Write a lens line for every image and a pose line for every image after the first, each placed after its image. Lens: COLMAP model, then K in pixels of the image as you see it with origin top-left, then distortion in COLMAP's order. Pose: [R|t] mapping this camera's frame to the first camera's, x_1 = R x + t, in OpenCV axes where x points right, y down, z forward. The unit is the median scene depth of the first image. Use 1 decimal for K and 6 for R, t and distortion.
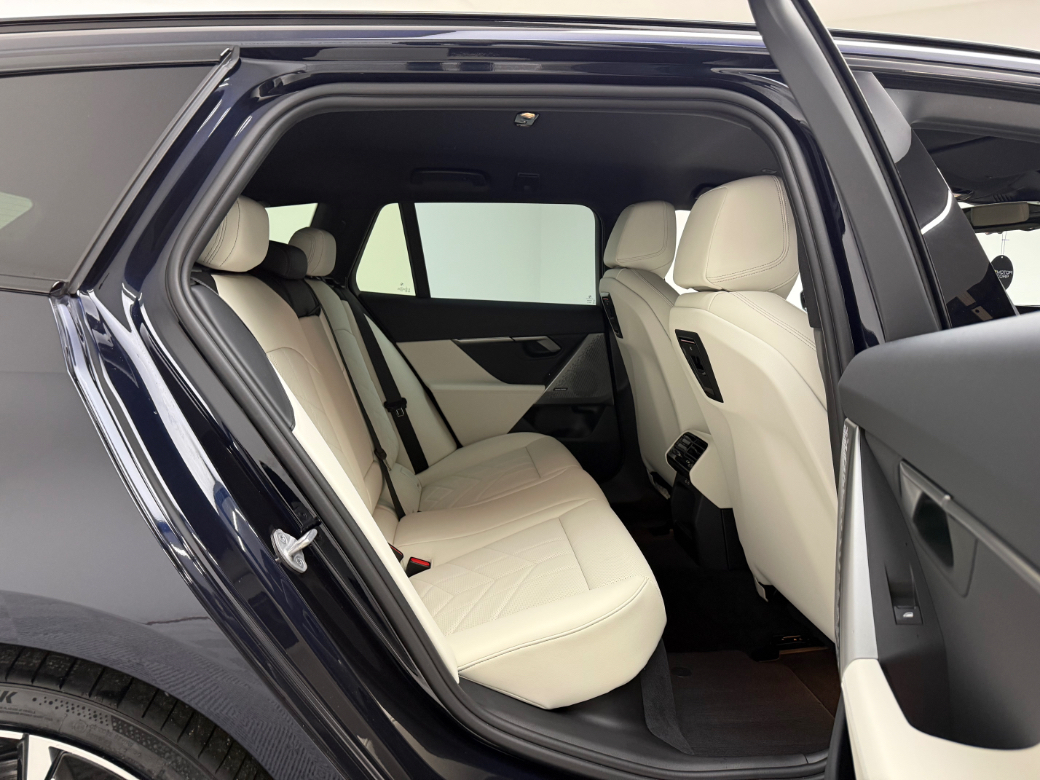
lens RADIAL K [[725.4, 0, 520.0], [0, 725.4, 390.0], [0, 0, 1]] dist [0.121670, -0.002362]
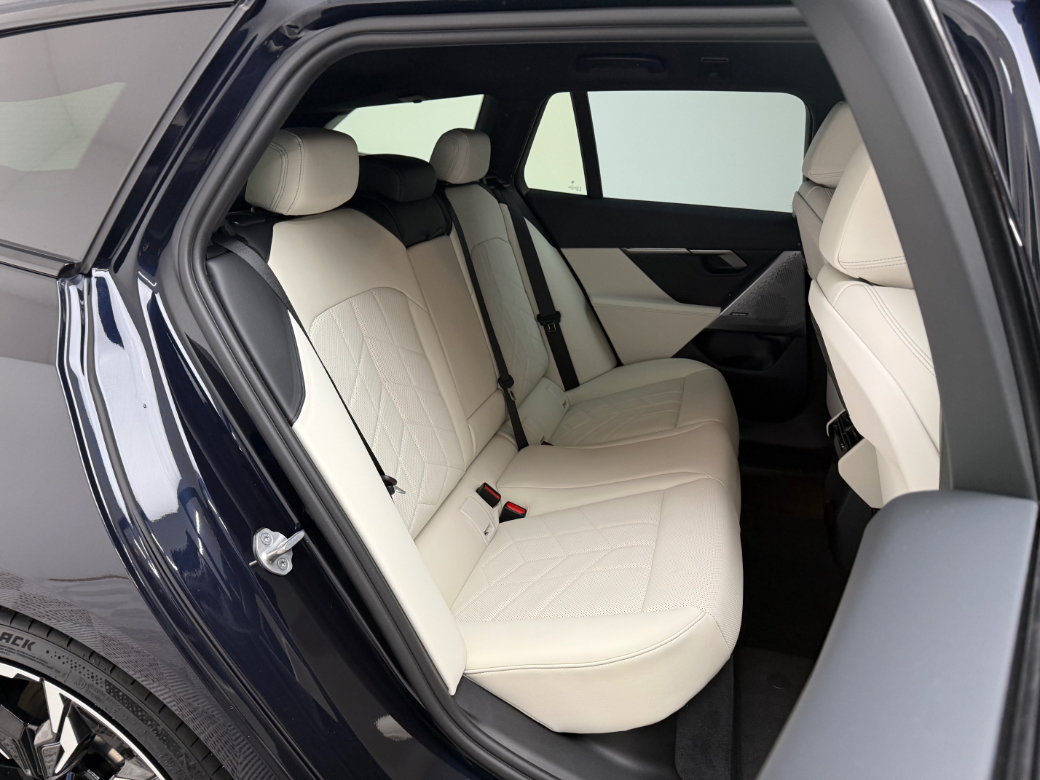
lens RADIAL K [[731.5, 0, 522.5], [0, 731.5, 396.0], [0, 0, 1]] dist [0.083250, 0.001060]
pose [[0.944005, 0.132779, -0.302033, 0.126102], [-0.070520, 0.975491, 0.208433, -0.098907], [0.322306, -0.175462, 0.930232, 0.105522]]
